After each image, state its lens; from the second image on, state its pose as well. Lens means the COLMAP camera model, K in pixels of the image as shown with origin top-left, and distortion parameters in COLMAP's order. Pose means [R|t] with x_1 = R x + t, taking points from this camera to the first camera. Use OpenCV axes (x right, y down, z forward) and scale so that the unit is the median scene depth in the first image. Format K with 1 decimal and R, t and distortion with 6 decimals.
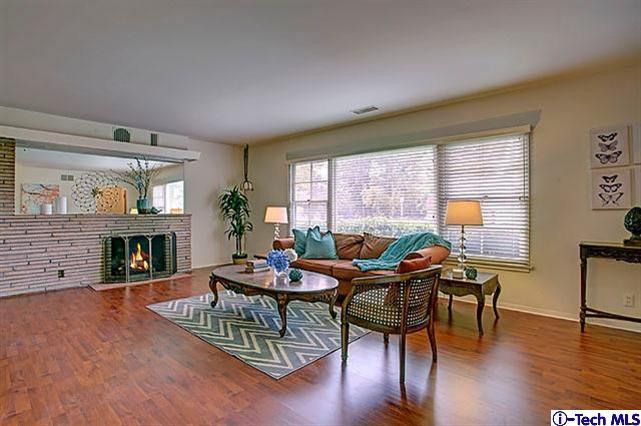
lens RADIAL K [[315.5, 0, 320.5], [0, 315.5, 213.0], [0, 0, 1]] dist [-0.057110, 0.019905]
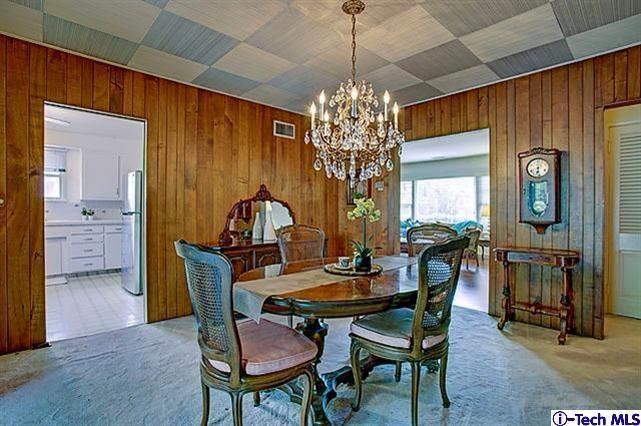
lens RADIAL K [[315.5, 0, 320.5], [0, 315.5, 213.0], [0, 0, 1]] dist [-0.057110, 0.019905]
pose [[0.995316, 0.010342, -0.096119, -0.465096], [-0.010397, 0.999946, -0.000076, 0.021927], [0.096113, 0.001075, 0.995370, -1.179901]]
